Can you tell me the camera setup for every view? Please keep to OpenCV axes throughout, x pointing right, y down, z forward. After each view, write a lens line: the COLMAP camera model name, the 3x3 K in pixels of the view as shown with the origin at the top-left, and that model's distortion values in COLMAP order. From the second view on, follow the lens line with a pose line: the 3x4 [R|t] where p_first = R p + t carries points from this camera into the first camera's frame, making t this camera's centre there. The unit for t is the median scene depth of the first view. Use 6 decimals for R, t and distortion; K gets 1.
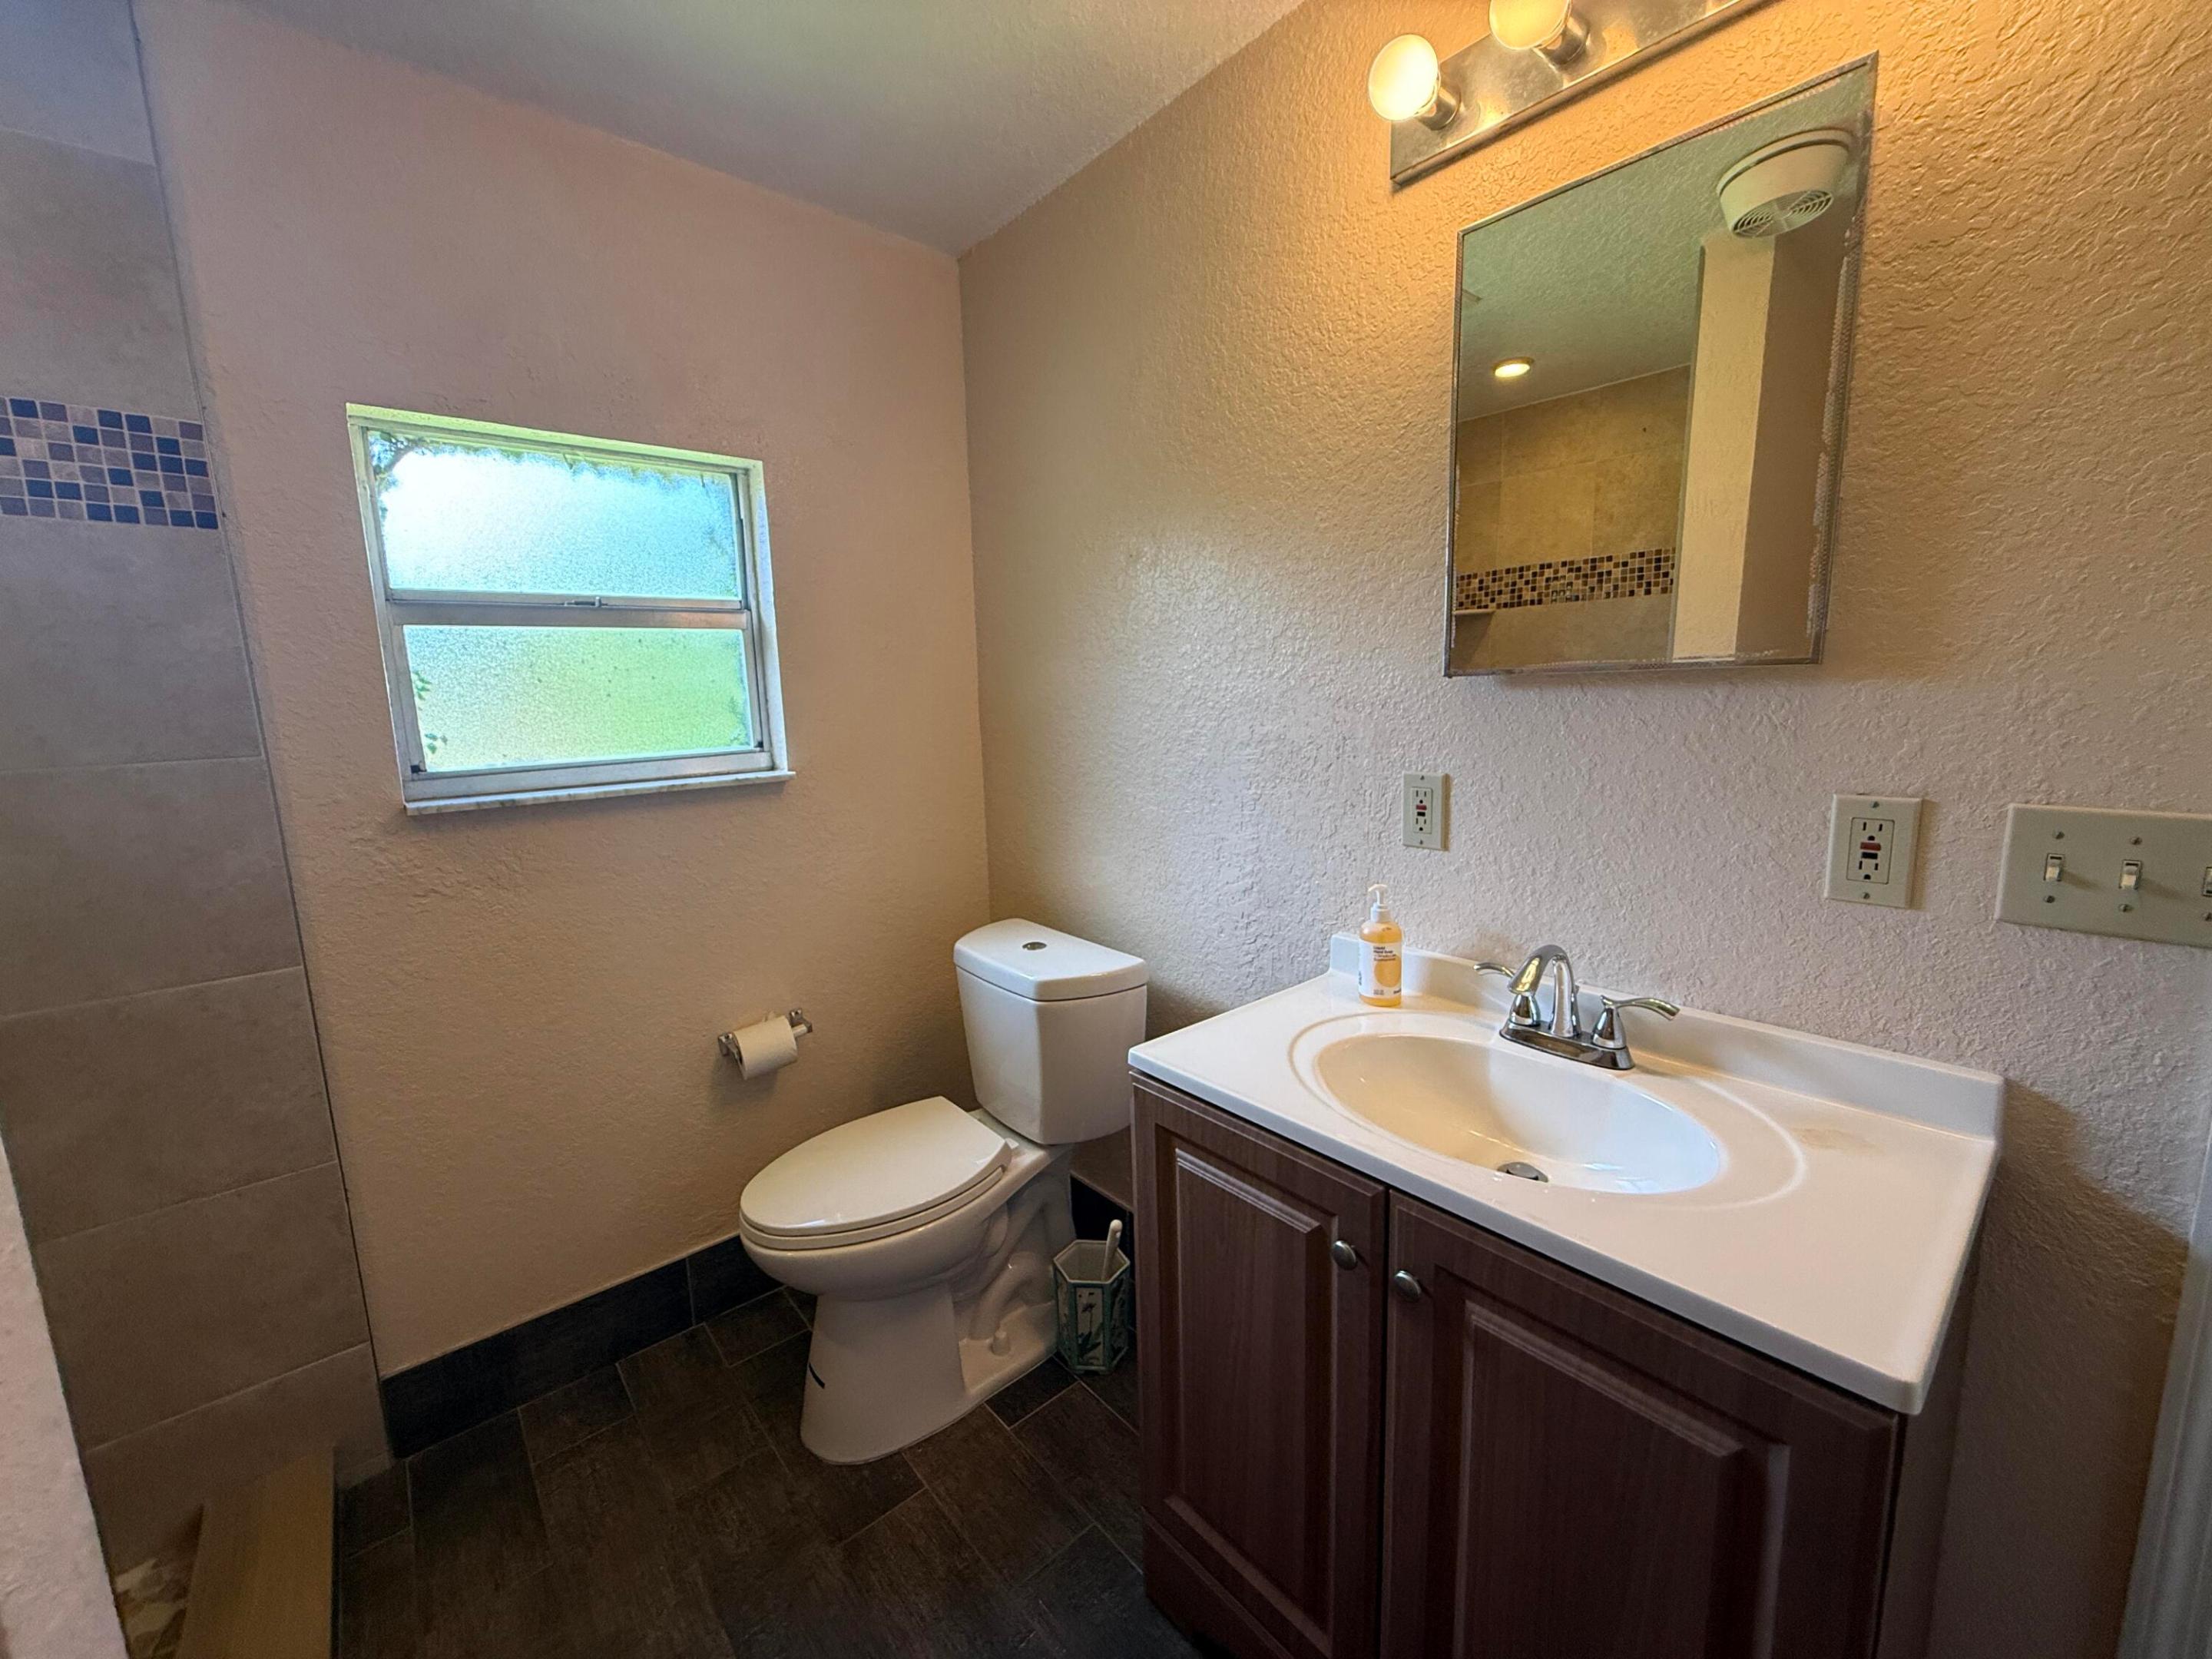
lens RADIAL K [[875.9, 0, 1099.0], [0, 875.9, 825.4], [0, 0, 1]] dist [-0.000795, 0.000284]
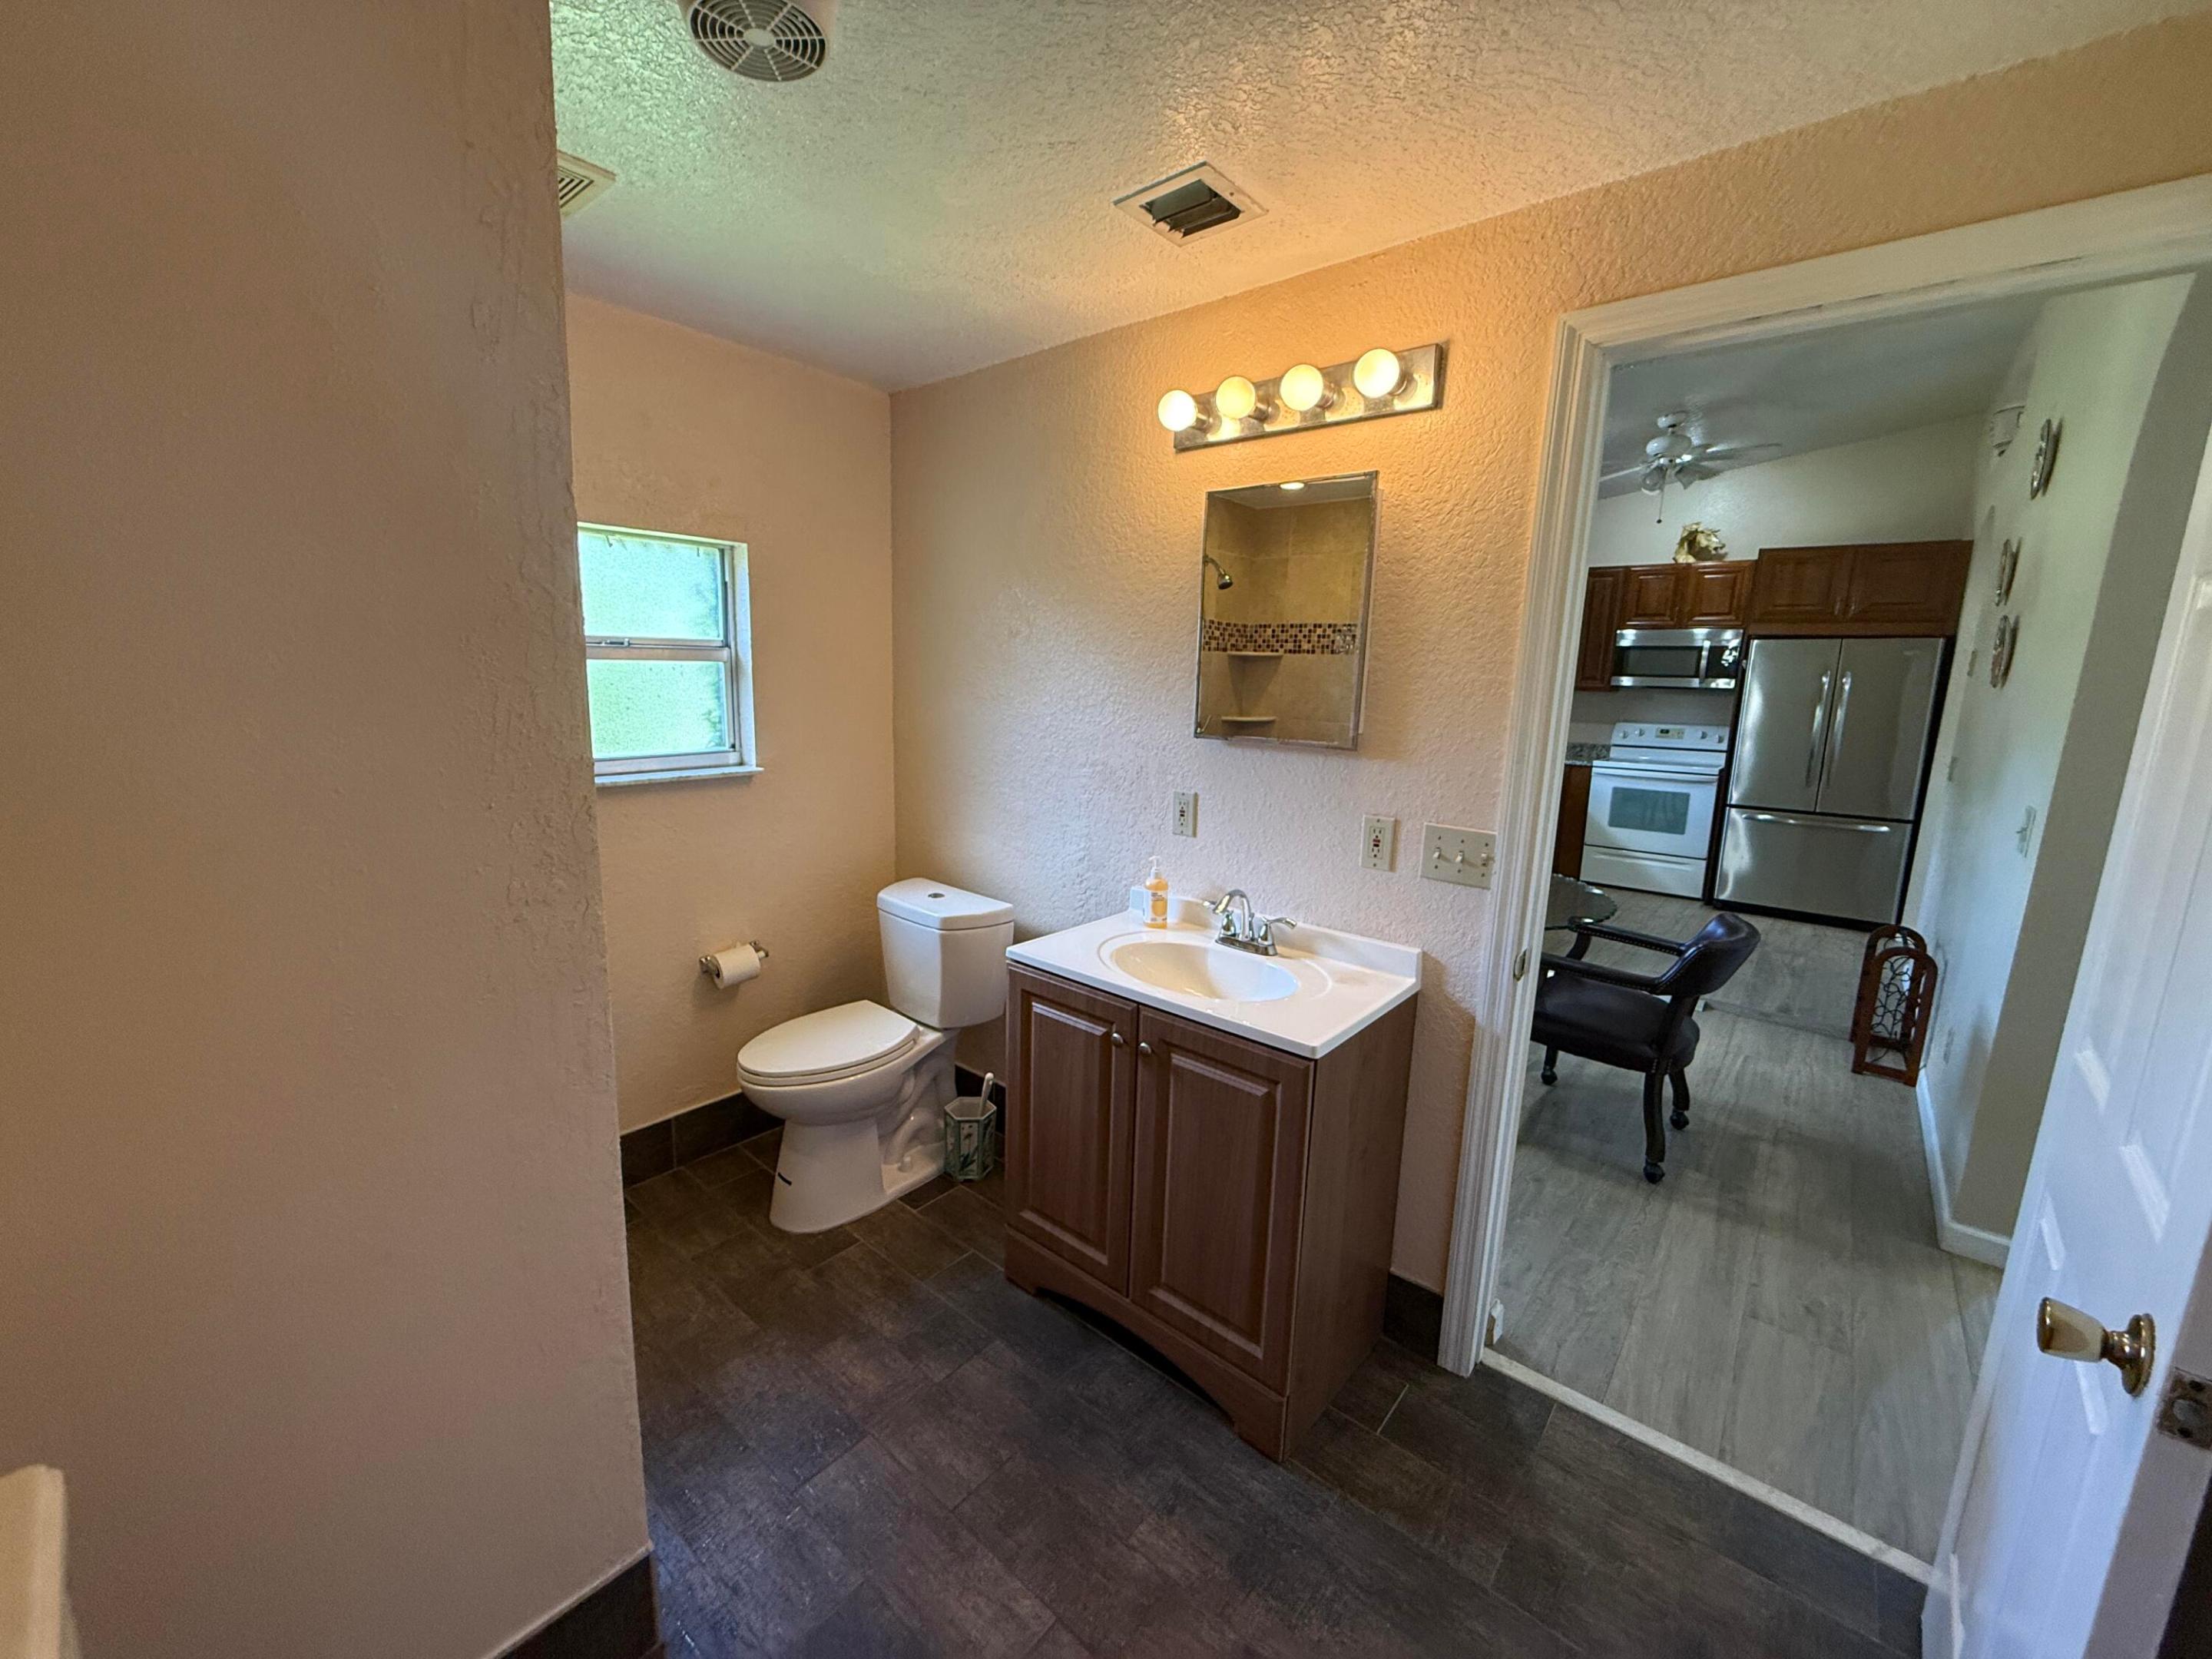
lens RADIAL K [[875.9, 0, 1099.0], [0, 875.9, 825.4], [0, 0, 1]] dist [-0.000795, 0.000284]
pose [[0.985881, 0.028226, 0.165050, -0.062158], [-0.032191, 0.999253, 0.021394, -0.022000], [-0.164323, -0.026405, 0.986053, -0.574678]]
